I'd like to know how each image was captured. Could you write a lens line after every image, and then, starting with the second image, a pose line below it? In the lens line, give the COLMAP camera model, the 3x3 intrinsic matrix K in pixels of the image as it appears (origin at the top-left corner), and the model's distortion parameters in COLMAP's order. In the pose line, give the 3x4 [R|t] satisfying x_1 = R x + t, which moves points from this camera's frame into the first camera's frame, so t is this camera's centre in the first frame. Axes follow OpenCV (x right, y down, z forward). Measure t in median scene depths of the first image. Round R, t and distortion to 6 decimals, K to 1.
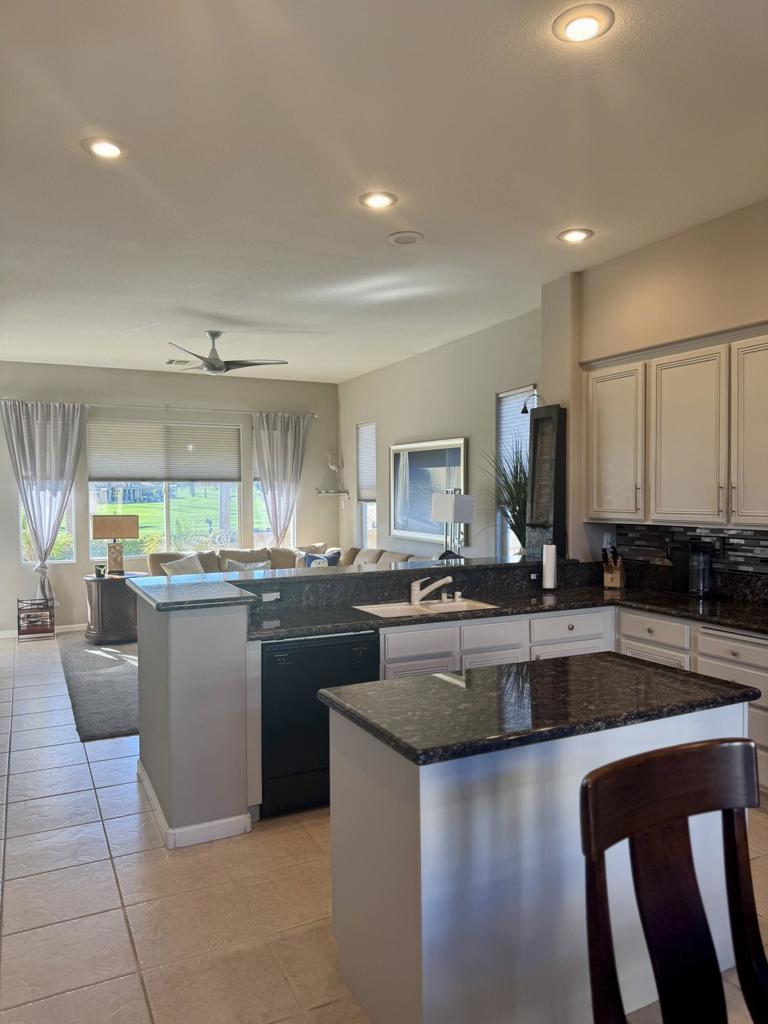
lens RADIAL K [[734.8, 0, 388.5], [0, 734.8, 513.9], [0, 0, 1]] dist [0.081056, -0.063440]
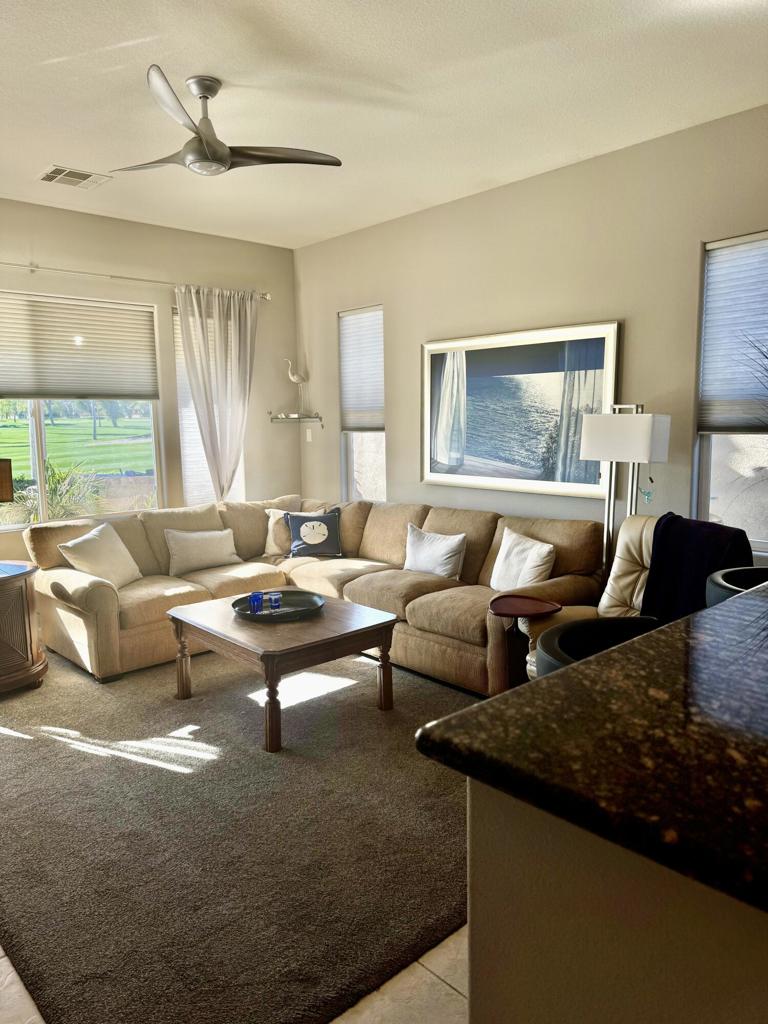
lens RADIAL K [[734.8, 0, 383.0], [0, 734.8, 519.9], [0, 0, 1]] dist [0.081056, -0.063440]
pose [[0.955679, -0.046284, 0.290749, -0.229708], [0.016249, 0.994352, 0.104878, -0.006228], [-0.293961, -0.095505, 0.951034, 0.381381]]
